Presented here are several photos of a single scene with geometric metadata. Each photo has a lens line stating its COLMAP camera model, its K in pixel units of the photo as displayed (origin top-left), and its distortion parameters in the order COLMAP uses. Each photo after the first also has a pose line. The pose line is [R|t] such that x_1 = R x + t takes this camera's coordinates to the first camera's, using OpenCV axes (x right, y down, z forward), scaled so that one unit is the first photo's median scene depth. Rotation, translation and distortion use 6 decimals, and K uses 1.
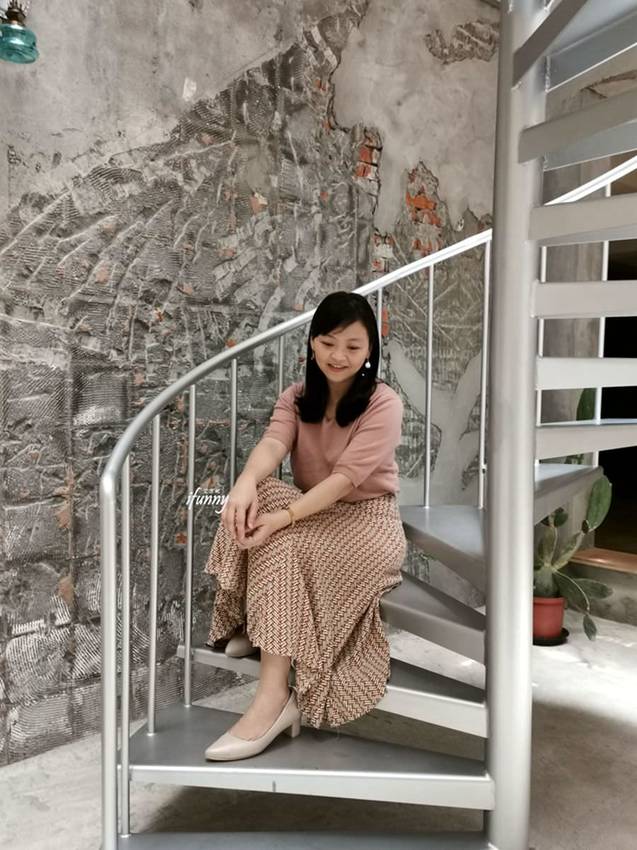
lens RADIAL K [[715.9, 0, 318.5], [0, 715.9, 425.0], [0, 0, 1]] dist [0.013683, 0.010419]
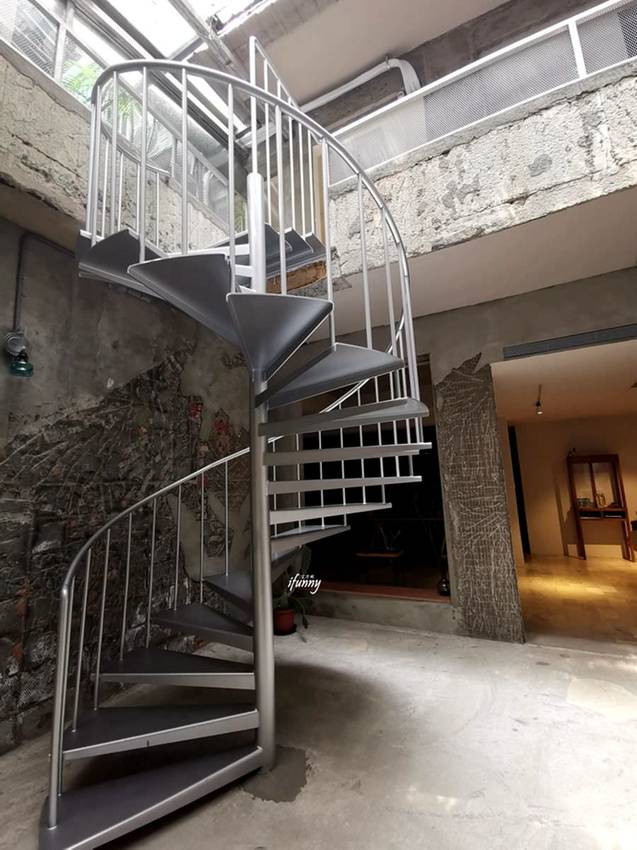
lens RADIAL K [[380.1, 0, 304.1], [0, 380.1, 422.0], [0, 0, 1]] dist [0.041783, -0.023346]
pose [[0.938805, 0.013305, 0.344193, -0.028496], [0.062929, 0.975811, -0.209363, -0.075792], [-0.338653, 0.218211, 0.915258, -0.222461]]
